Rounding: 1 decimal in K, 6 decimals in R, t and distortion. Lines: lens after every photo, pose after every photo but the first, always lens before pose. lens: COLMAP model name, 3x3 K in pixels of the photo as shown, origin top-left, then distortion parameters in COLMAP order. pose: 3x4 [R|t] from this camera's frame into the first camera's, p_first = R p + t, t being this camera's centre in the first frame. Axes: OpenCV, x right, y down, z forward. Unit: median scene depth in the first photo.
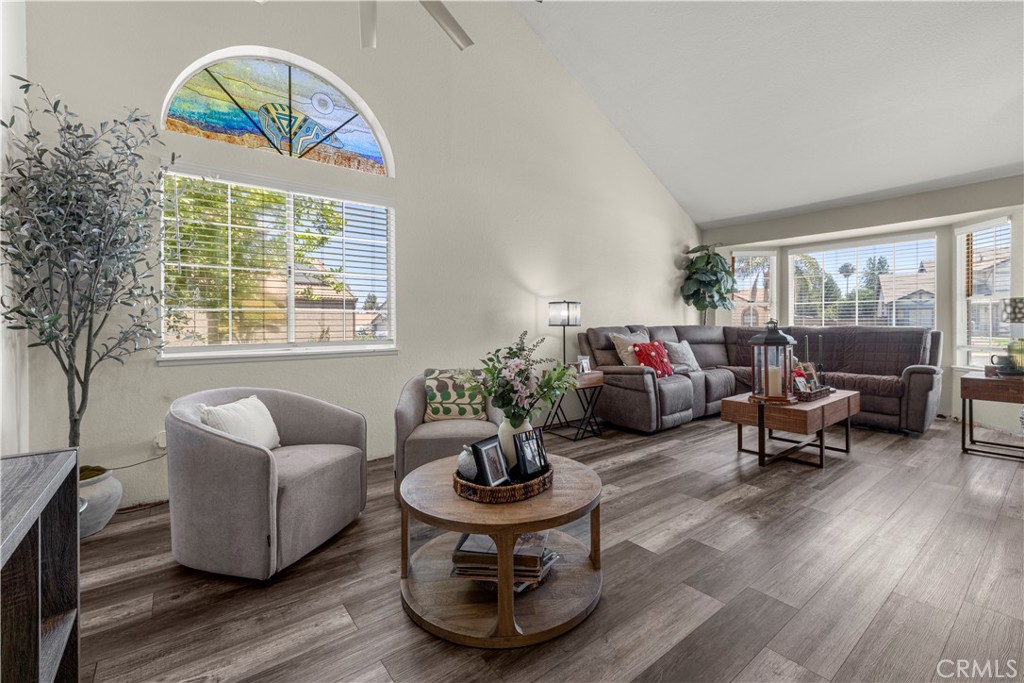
lens RADIAL K [[432.9, 0, 512.1], [0, 432.9, 332.5], [0, 0, 1]] dist [0.001260, 0.000274]
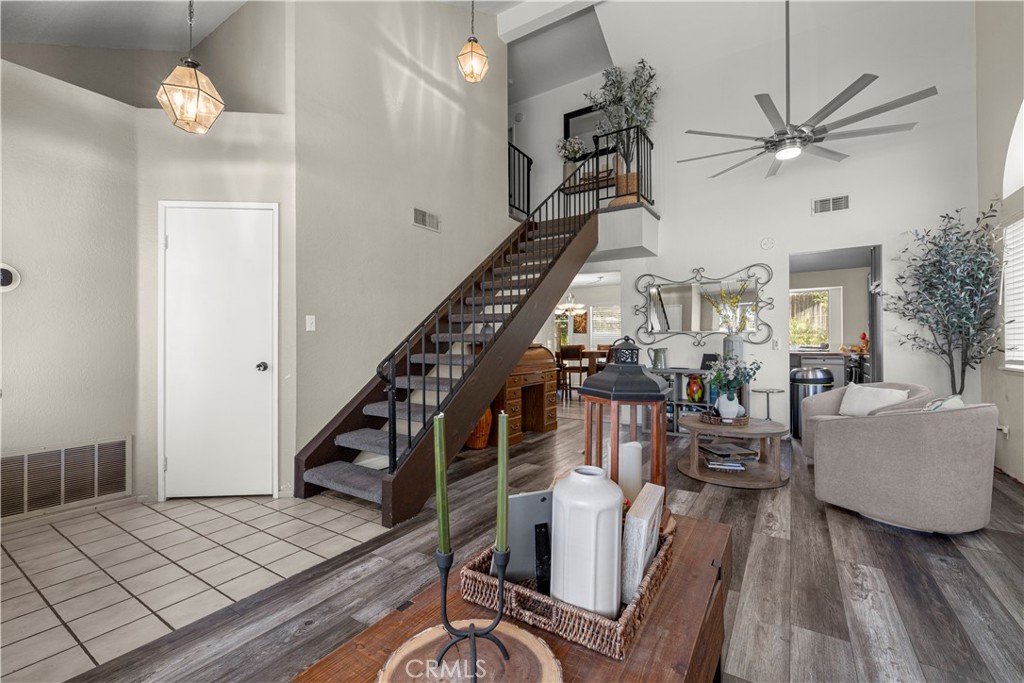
lens RADIAL K [[431.3, 0, 512.0], [0, 431.3, 341.5], [0, 0, 1]] dist [0.000225, 0.000041]
pose [[-0.941715, 0.003198, -0.336396, 0.898359], [-0.003043, 0.999833, 0.018024, -0.033915], [0.336397, 0.017997, -0.941548, 1.434782]]
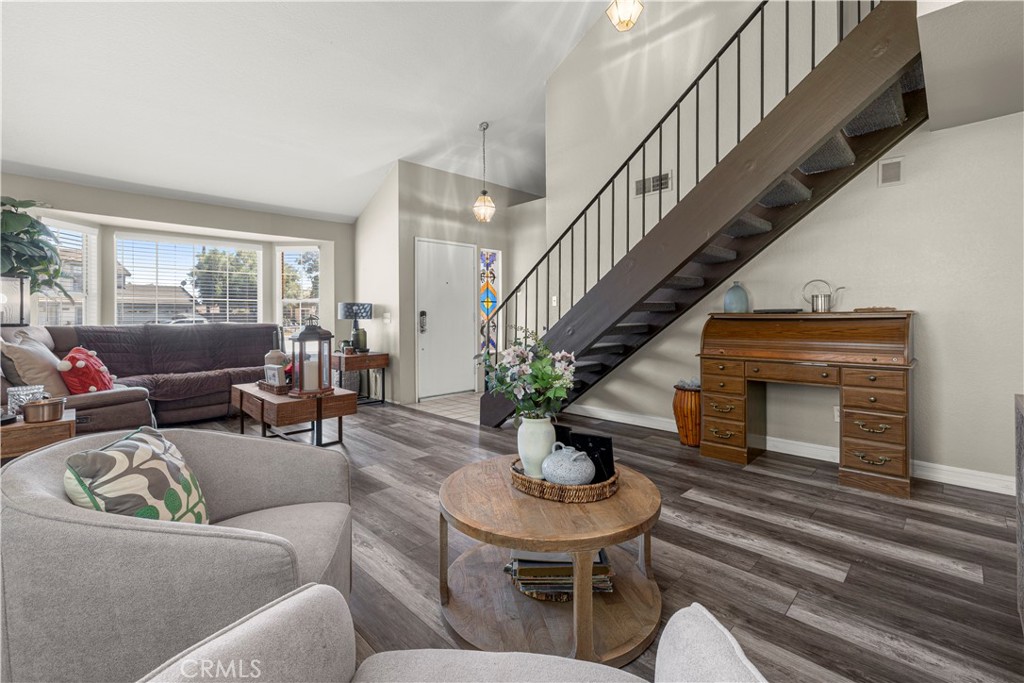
lens RADIAL K [[448.2, 0, 513.0], [0, 448.2, 318.3], [0, 0, 1]] dist [-0.001655, -0.000198]
pose [[-0.127228, 0.001121, 0.991873, -0.548108], [0.028879, 0.999580, 0.002575, -0.012424], [-0.991453, 0.028972, -0.127207, 0.677156]]
